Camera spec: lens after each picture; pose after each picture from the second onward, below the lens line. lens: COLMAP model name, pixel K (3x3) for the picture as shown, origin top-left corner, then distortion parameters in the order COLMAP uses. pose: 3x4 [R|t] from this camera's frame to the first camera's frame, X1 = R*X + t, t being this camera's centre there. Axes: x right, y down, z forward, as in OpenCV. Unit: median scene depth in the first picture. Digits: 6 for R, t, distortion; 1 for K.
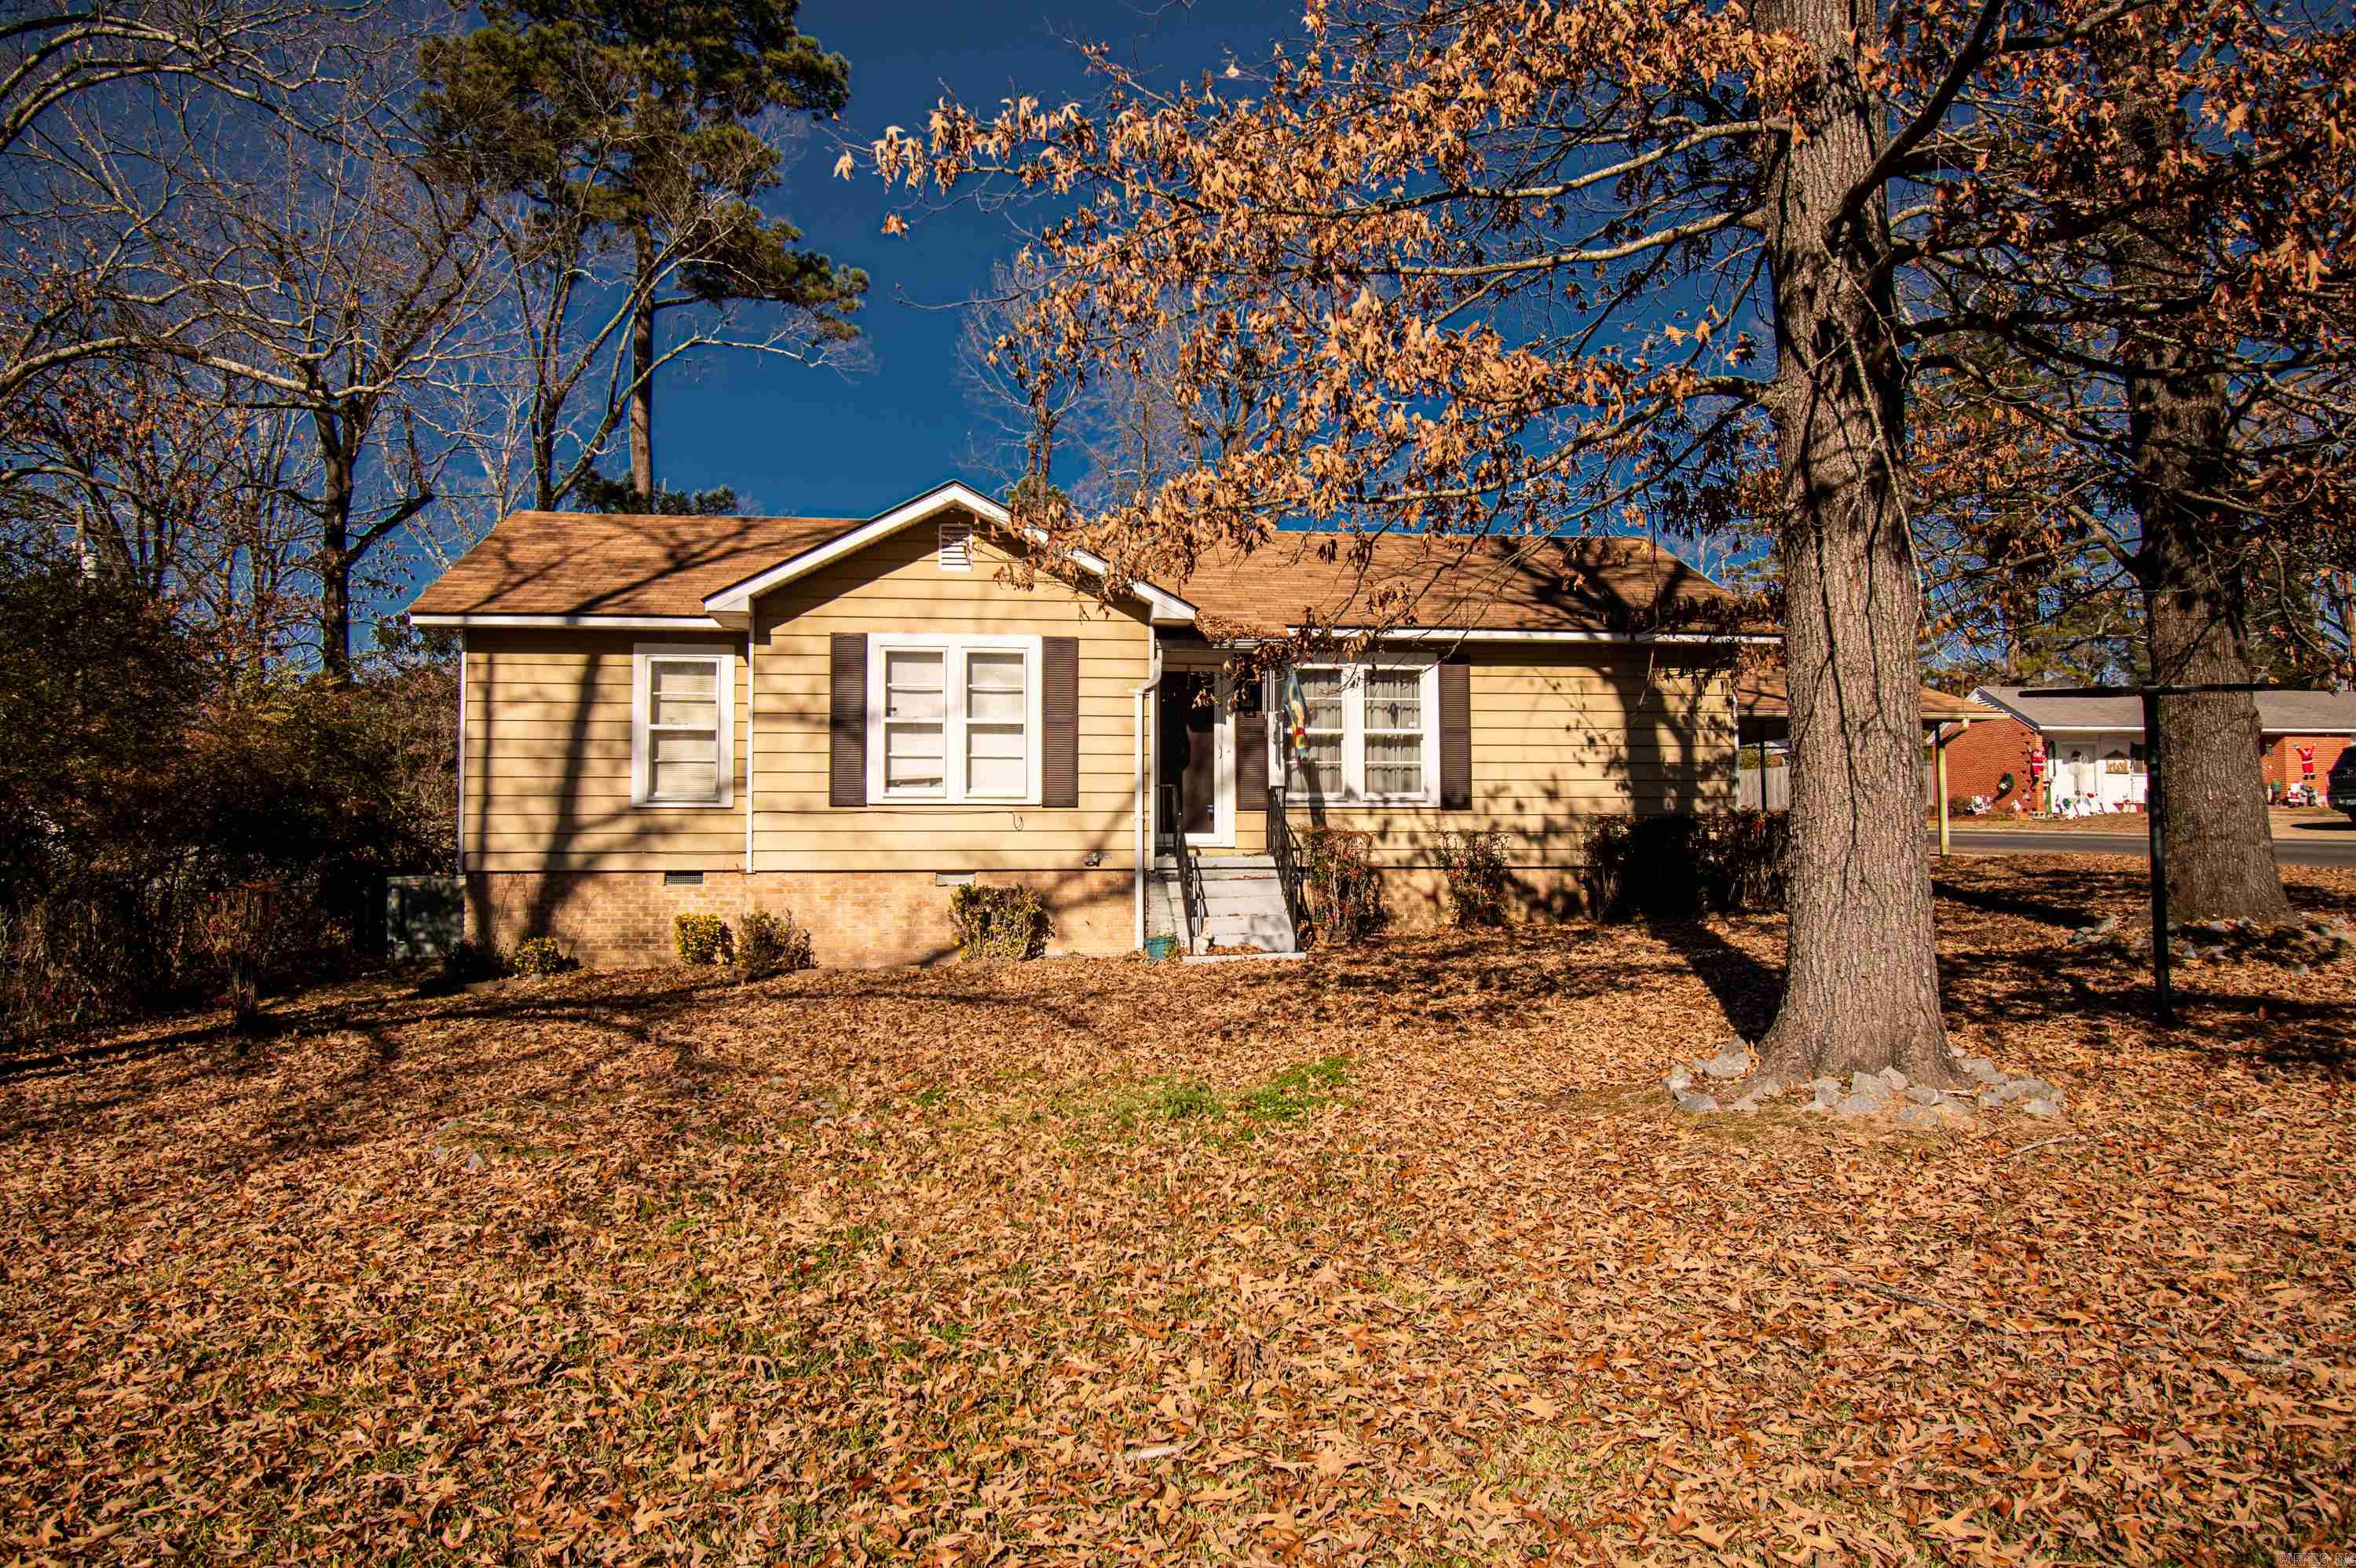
lens RADIAL K [[1626.0, 0, 1178.0], [0, 1626.0, 784.0], [0, 0, 1]] dist [0.003020, 0.000870]
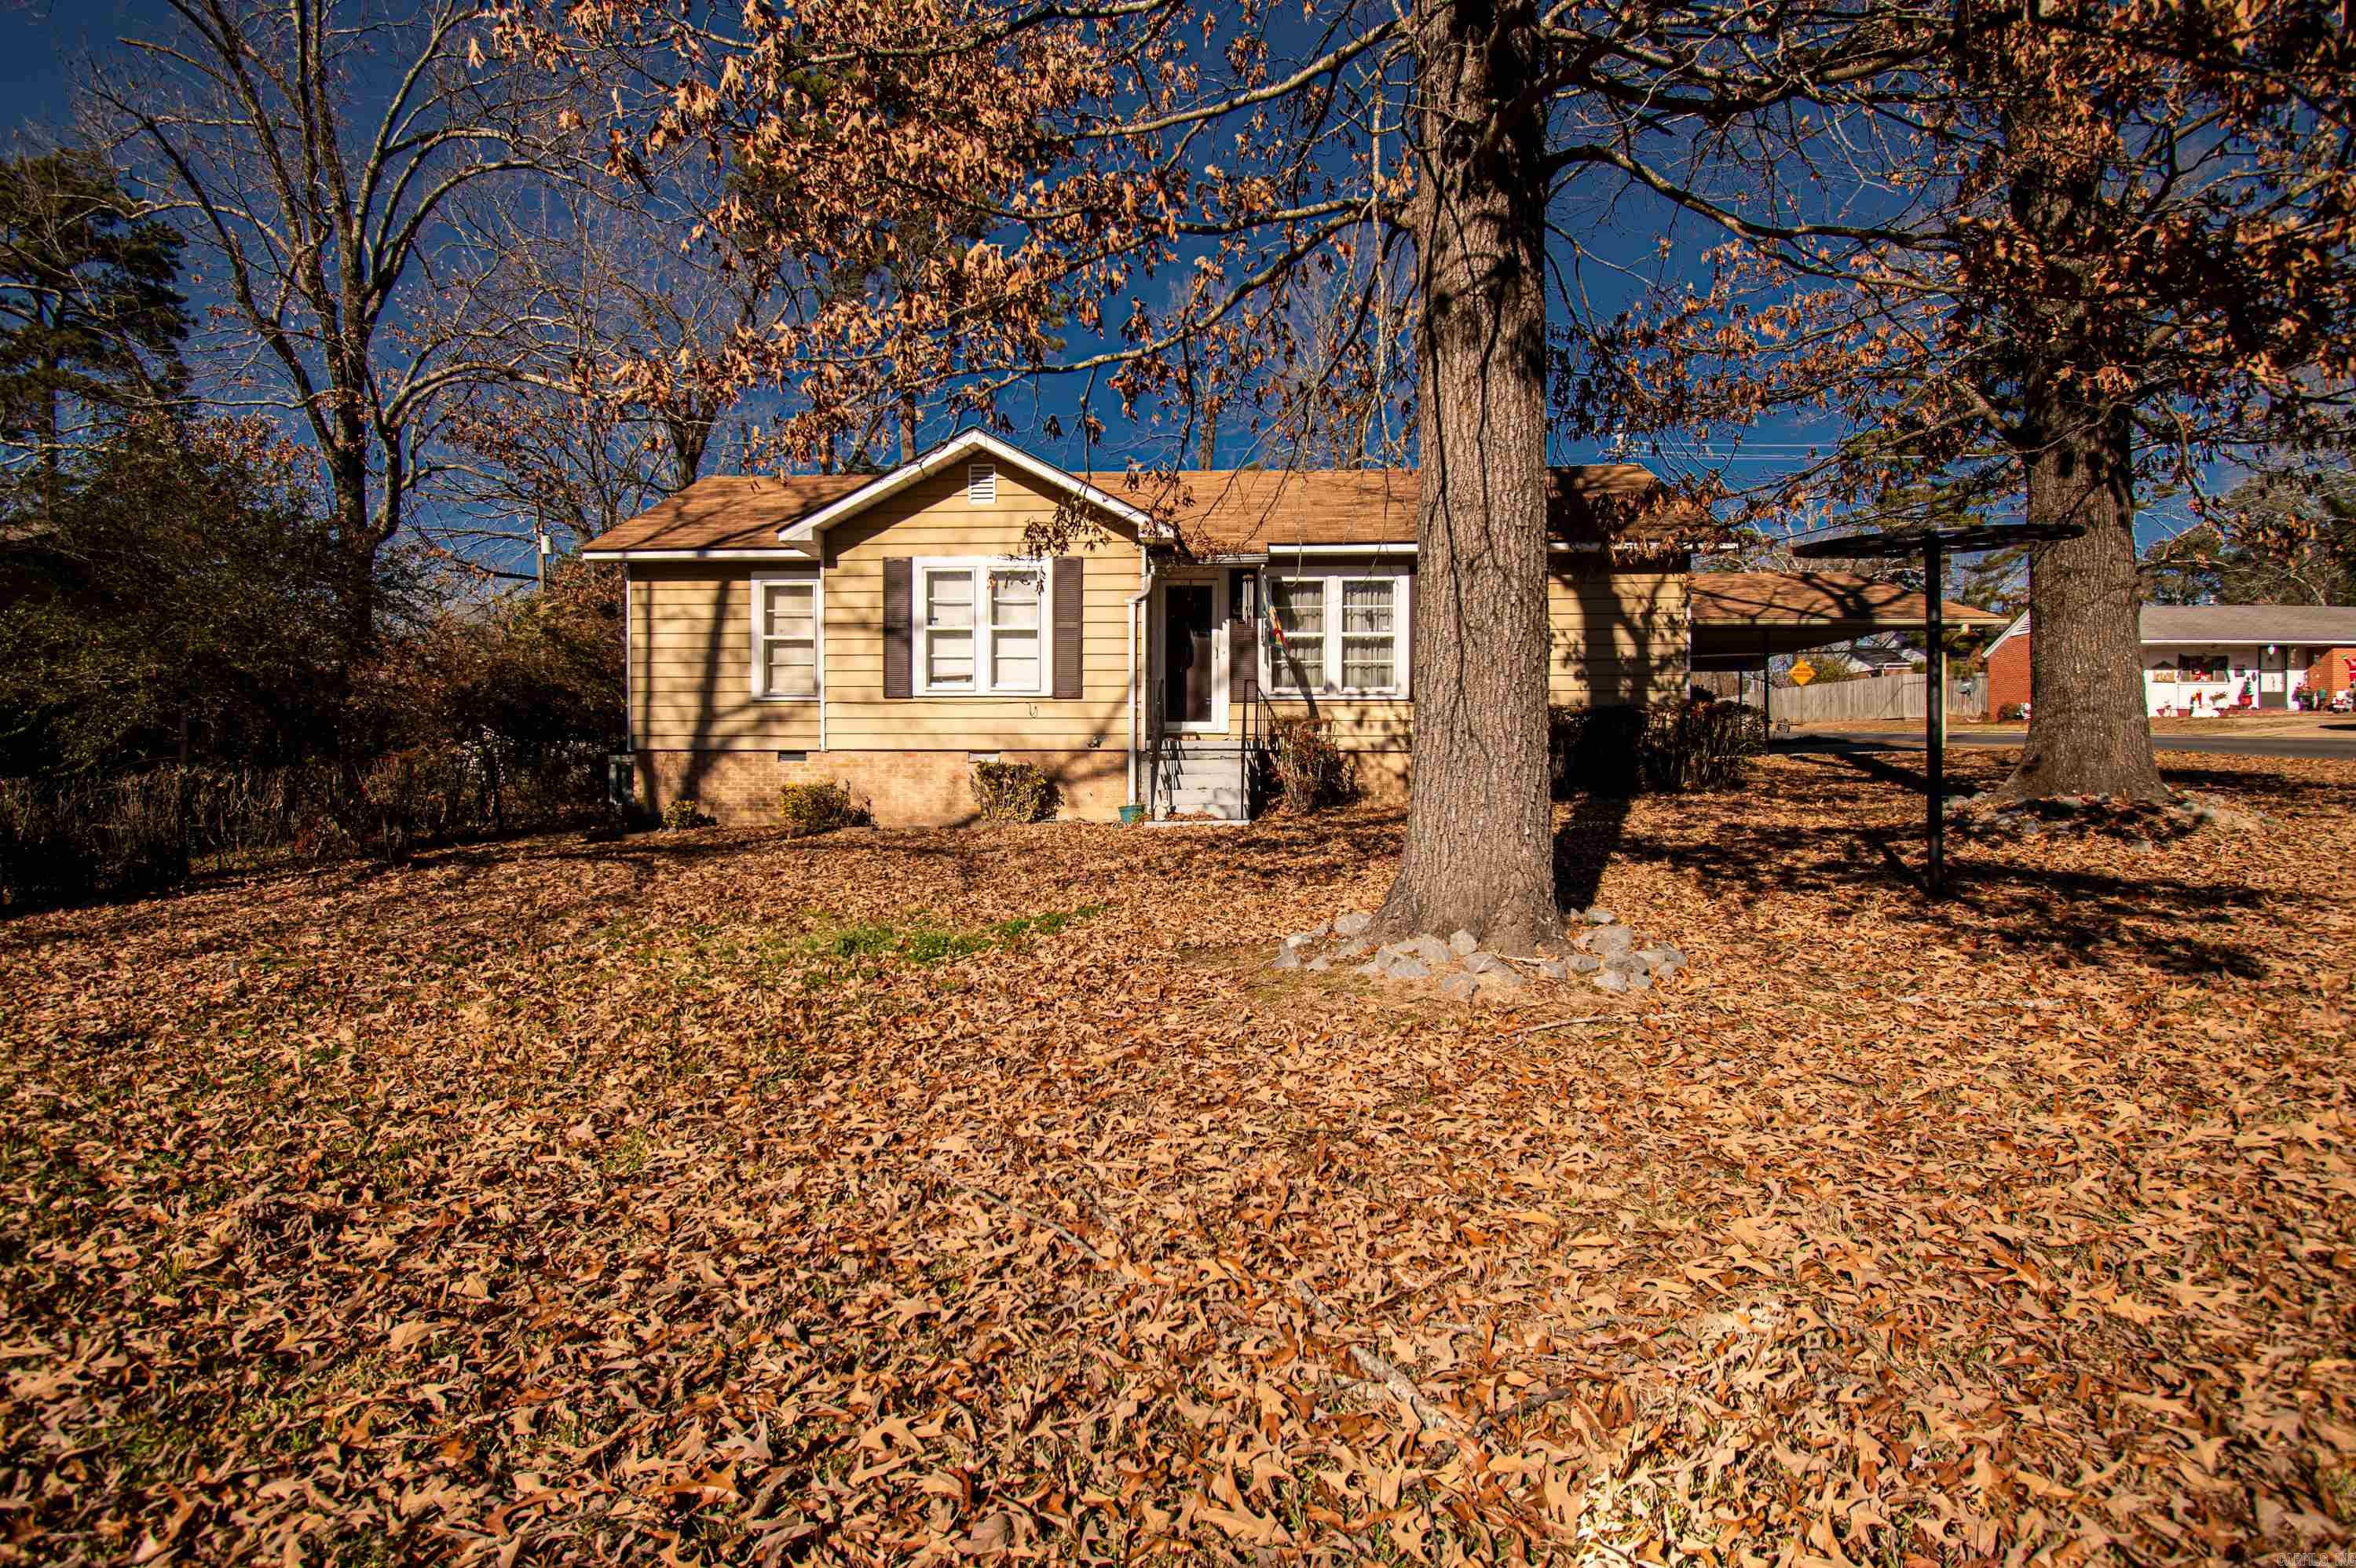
lens RADIAL K [[1194.3, 0, 1178.0], [0, 1194.3, 784.0], [0, 0, 1]] dist [0.049912, -0.074483]
pose [[0.980074, 0.009392, -0.198409, 0.183841], [0.003404, 0.997941, 0.064052, 0.020949], [0.198602, -0.063451, 0.978024, 0.136616]]
